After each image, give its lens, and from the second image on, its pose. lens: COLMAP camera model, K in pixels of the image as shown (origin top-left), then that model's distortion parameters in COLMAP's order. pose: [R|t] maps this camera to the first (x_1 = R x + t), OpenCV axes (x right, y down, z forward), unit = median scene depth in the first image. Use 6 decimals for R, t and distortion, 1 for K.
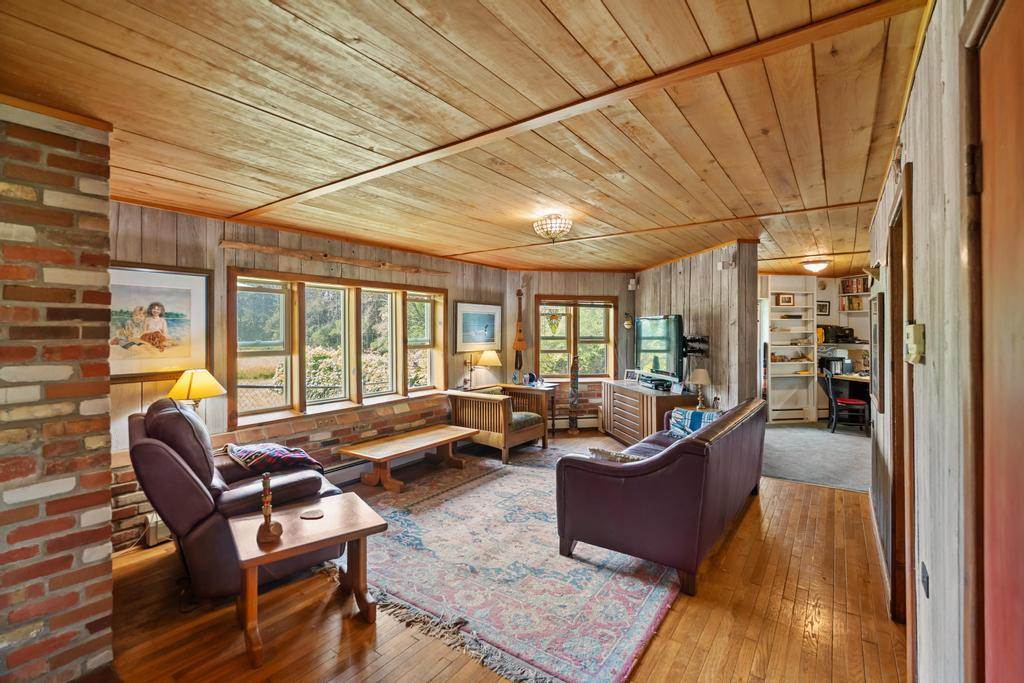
lens RADIAL K [[466.7, 0, 515.0], [0, 466.7, 325.1], [0, 0, 1]] dist [-0.003383, -0.000889]
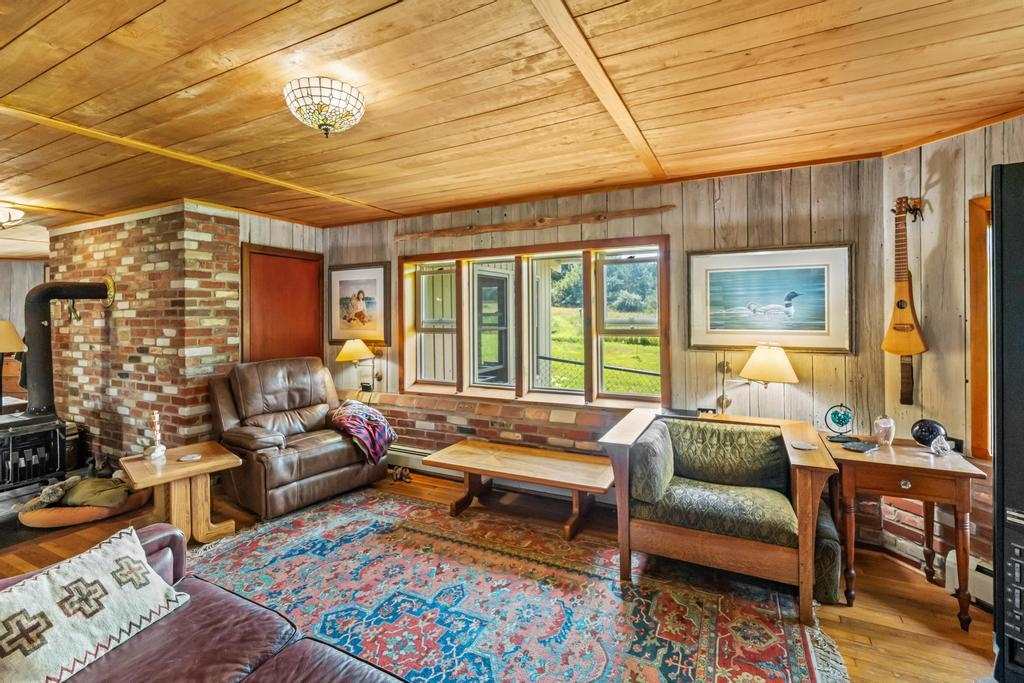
lens RADIAL K [[466.7, 0, 520.0], [0, 466.7, 307.2], [0, 0, 1]] dist [-0.003383, -0.000889]
pose [[0.141613, -0.008328, -0.989887, 0.465541], [0.021913, 0.999746, -0.005276, 0.013546], [0.989680, -0.020944, 0.141760, 0.851798]]
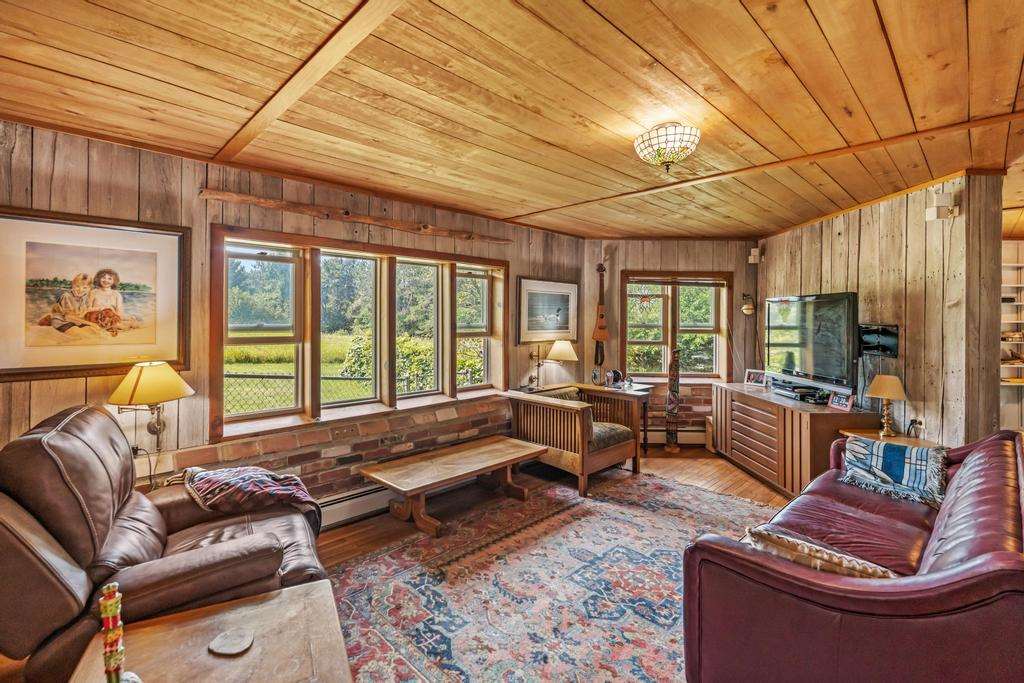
lens RADIAL K [[466.7, 0, 498.9], [0, 466.7, 313.1], [0, 0, 1]] dist [-0.003383, -0.000889]
pose [[0.982217, 0.006971, -0.187621, -0.015352], [-0.006937, 0.999976, 0.000840, 0.010507], [0.187622, 0.000476, 0.982241, 0.262636]]
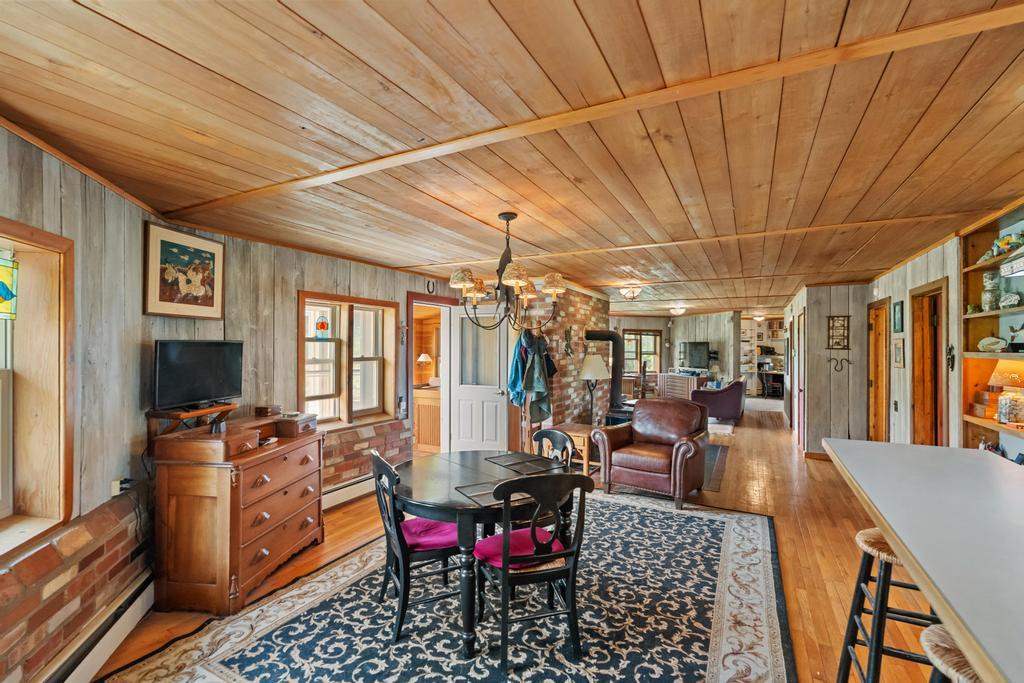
lens RADIAL K [[466.7, 0, 509.6], [0, 466.7, 341.4], [0, 0, 1]] dist [-0.003383, -0.000889]
pose [[0.991294, 0.009059, 0.131355, -0.921376], [-0.009634, 0.999947, 0.003749, -0.023422], [-0.131314, -0.004982, 0.991328, -1.153191]]
